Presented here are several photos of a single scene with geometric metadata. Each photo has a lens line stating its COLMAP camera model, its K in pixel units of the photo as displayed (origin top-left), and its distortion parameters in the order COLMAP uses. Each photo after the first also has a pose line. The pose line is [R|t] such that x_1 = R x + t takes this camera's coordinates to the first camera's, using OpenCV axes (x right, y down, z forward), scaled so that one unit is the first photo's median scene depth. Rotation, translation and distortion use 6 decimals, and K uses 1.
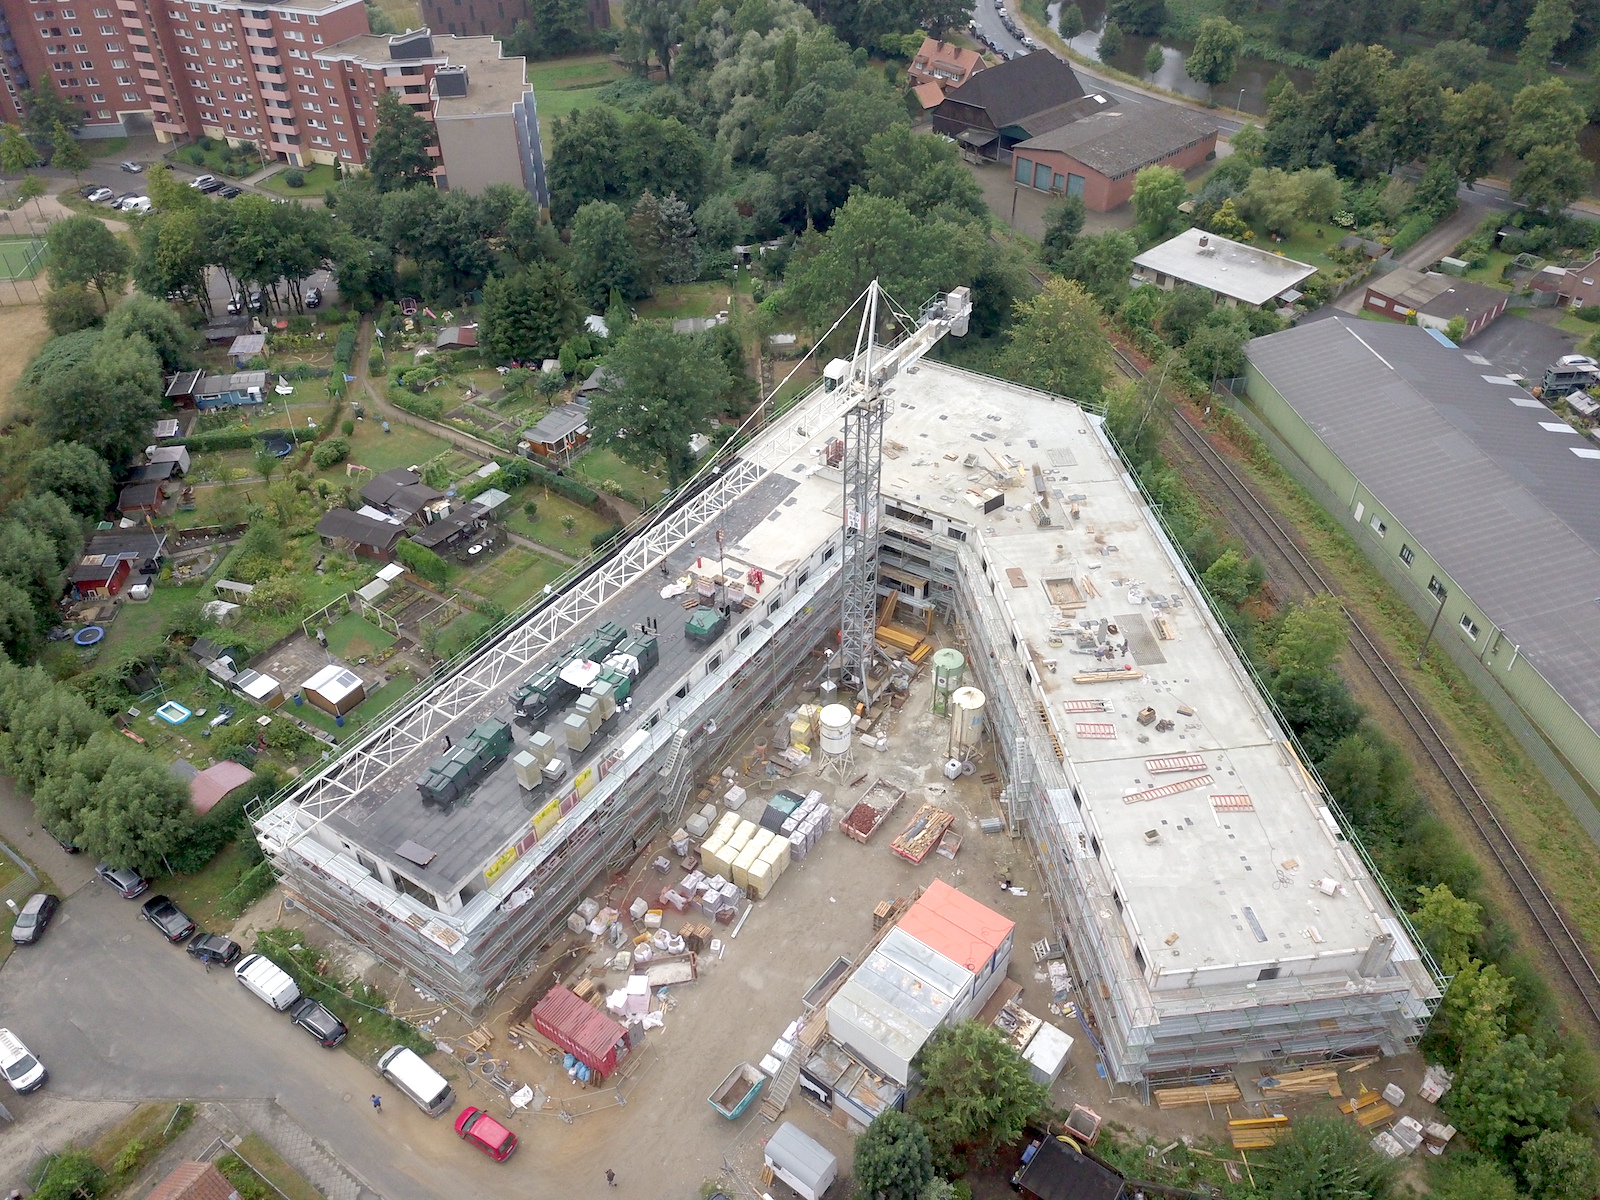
lens RADIAL K [[1216.5, 0, 799.8], [0, 1216.5, 596.2], [0, 0, 1]] dist [0.019772, -0.018578]
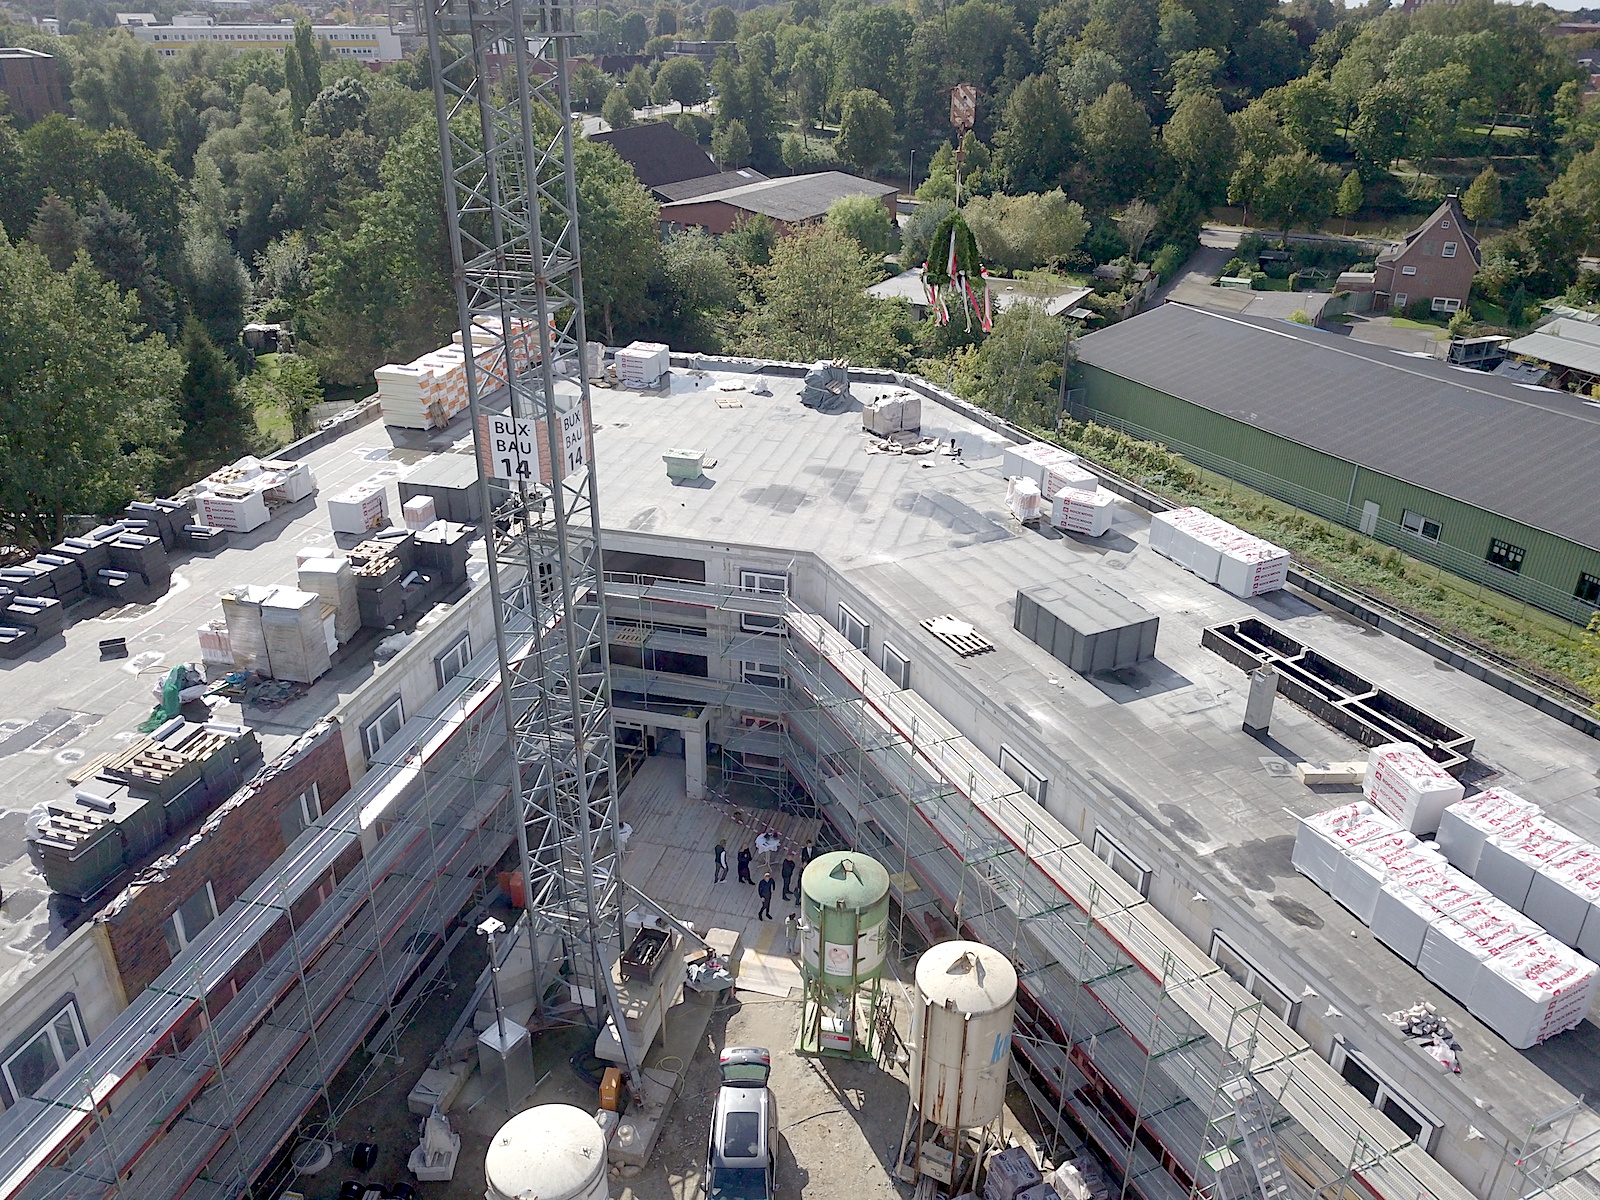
lens RADIAL K [[1216.5, 0, 797.8], [0, 1216.5, 592.9], [0, 0, 1]] dist [0.019772, -0.018578]
pose [[0.946216, -0.120474, 0.300268, 0.010900], [0.185489, 0.962413, -0.198381, 0.028969], [-0.265082, 0.243408, 0.932997, 0.473122]]
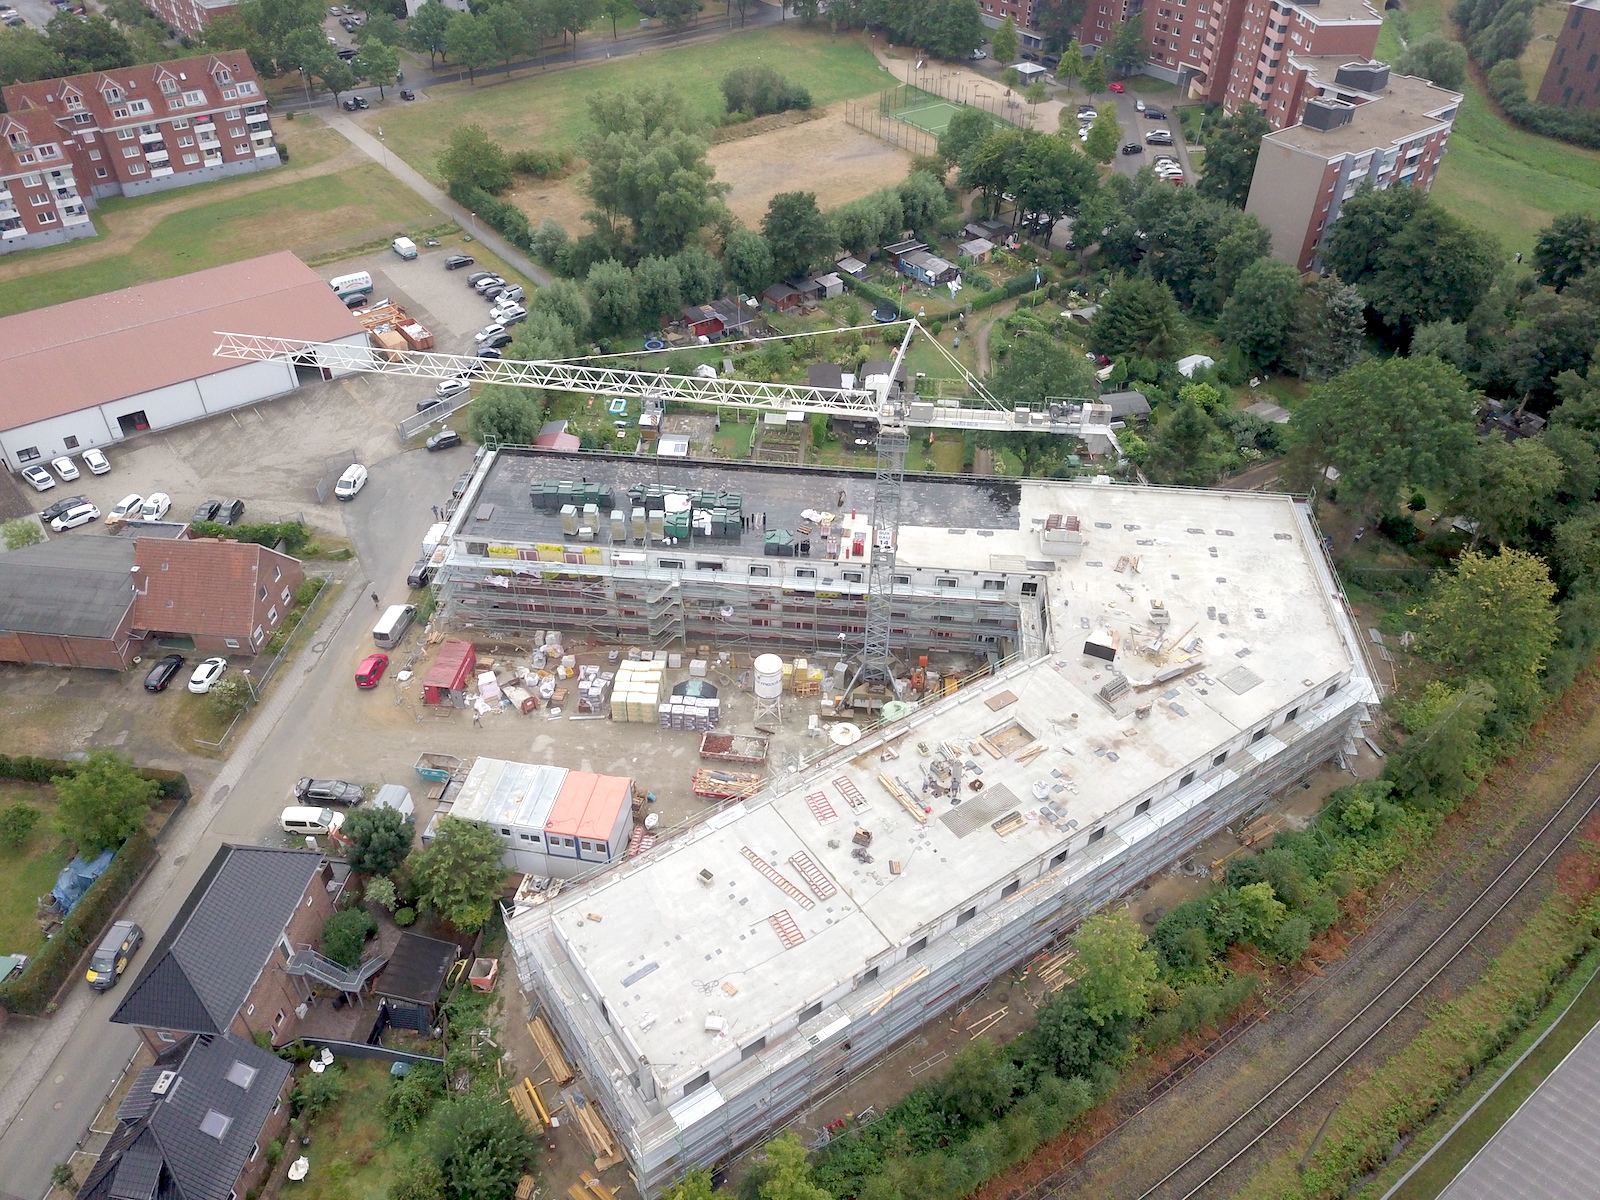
lens RADIAL K [[1216.5, 0, 798.5], [0, 1216.5, 591.7], [0, 0, 1]] dist [0.019772, -0.018578]
pose [[0.470986, 0.573727, -0.670082, 0.500284], [-0.570524, 0.777468, 0.264662, -0.174875], [0.672811, 0.257646, 0.693501, 0.158518]]
